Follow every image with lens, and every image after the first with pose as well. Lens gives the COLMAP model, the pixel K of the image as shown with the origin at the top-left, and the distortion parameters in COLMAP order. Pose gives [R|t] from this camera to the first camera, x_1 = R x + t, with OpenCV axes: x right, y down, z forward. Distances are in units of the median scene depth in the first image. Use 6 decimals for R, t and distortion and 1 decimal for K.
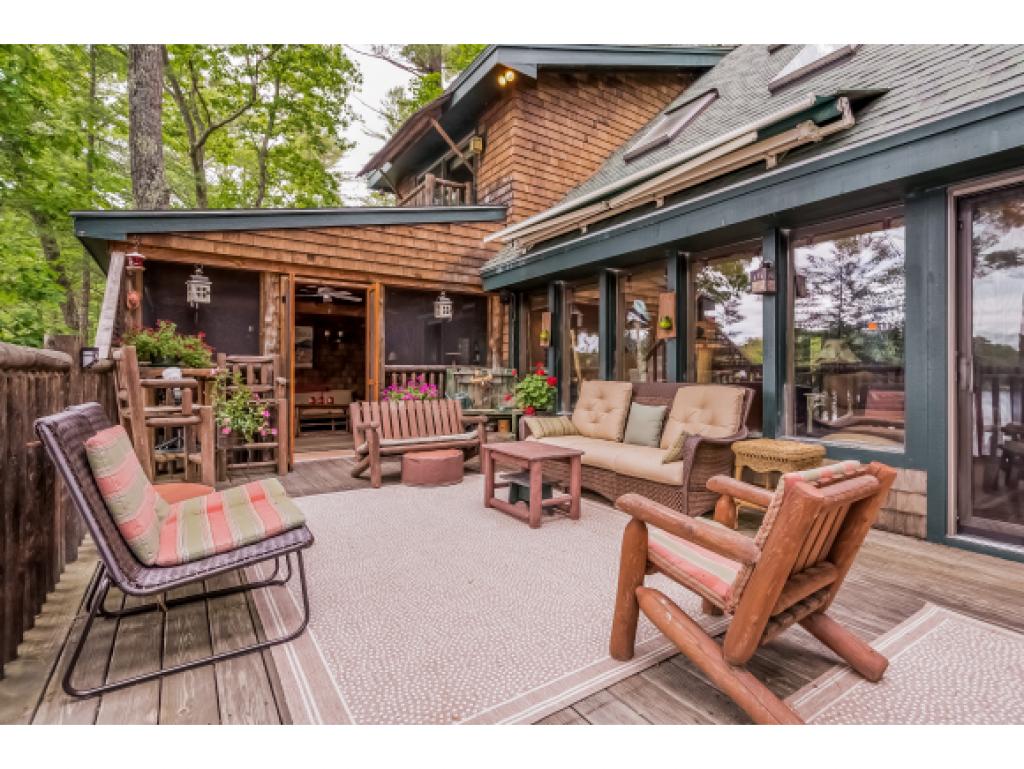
lens RADIAL K [[504.0, 0, 510.3], [0, 504.0, 380.1], [0, 0, 1]] dist [0.005561, 0.000326]
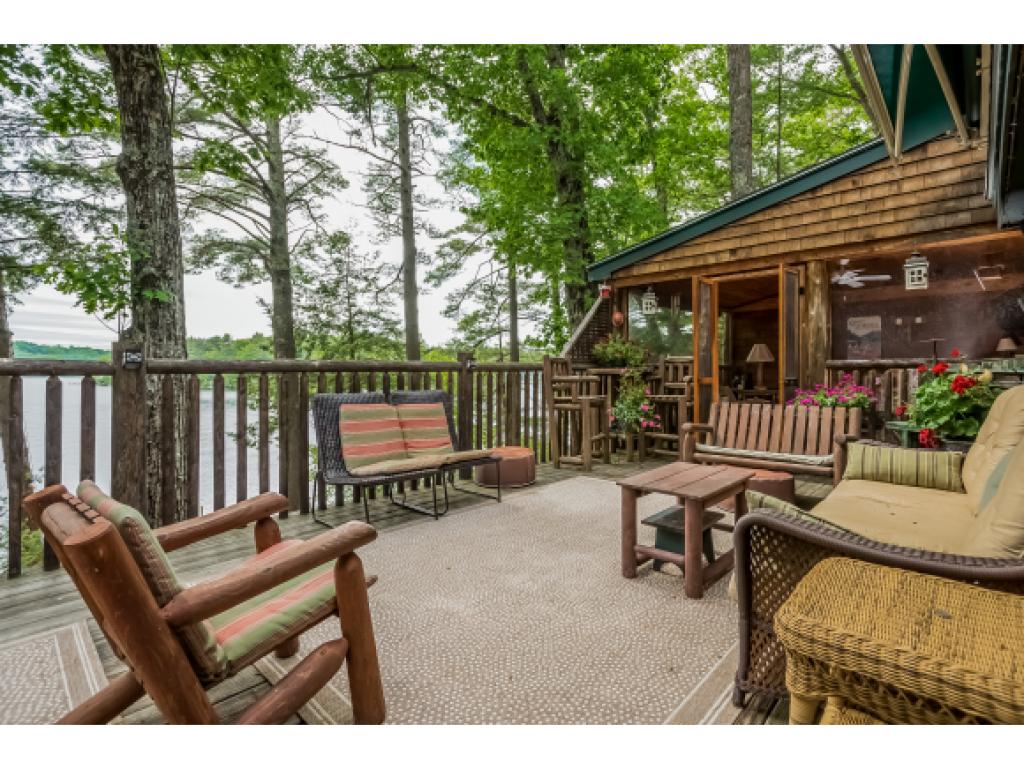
lens RADIAL K [[504.0, 0, 507.7], [0, 504.0, 381.2], [0, 0, 1]] dist [0.005561, 0.000326]
pose [[0.233015, 0.015279, -0.972353, 0.429045], [0.002526, 0.999864, 0.016317, -0.012430], [0.972470, -0.006259, 0.232945, 0.332650]]
